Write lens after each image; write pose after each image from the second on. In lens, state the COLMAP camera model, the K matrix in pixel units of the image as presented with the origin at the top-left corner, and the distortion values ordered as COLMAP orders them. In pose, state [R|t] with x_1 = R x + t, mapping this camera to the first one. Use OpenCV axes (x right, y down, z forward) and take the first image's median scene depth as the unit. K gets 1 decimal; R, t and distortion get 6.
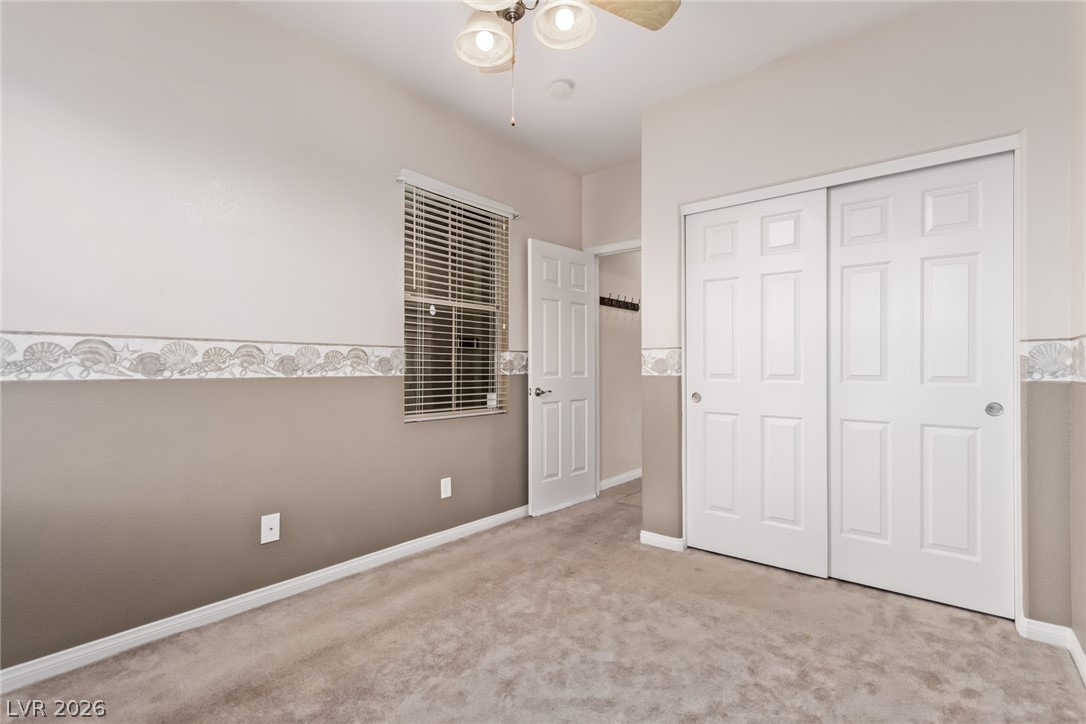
lens RADIAL K [[502.2, 0, 544.7], [0, 502.2, 368.8], [0, 0, 1]] dist [0.002273, 0.000060]
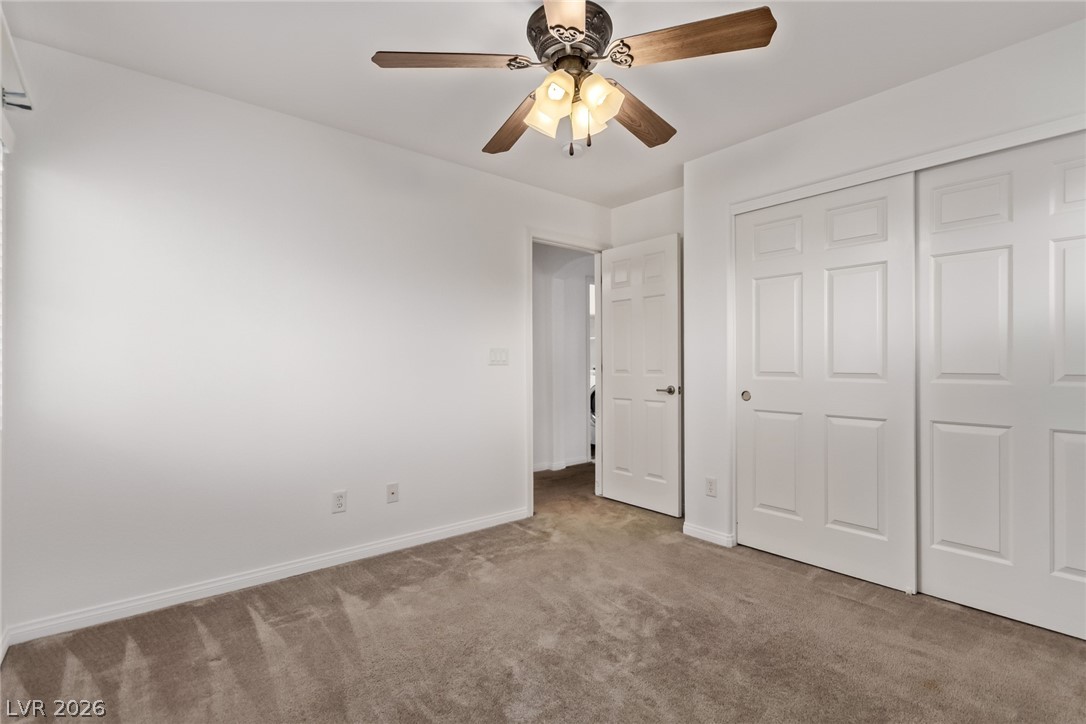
lens RADIAL K [[506.0, 0, 542.8], [0, 506.0, 361.5], [0, 0, 1]] dist [0.000386, -0.000303]
pose [[0.980734, -0.003569, -0.195317, 0.089185], [0.001342, 0.999933, -0.011533, 0.000997], [0.195345, 0.011049, 0.980672, -0.061832]]
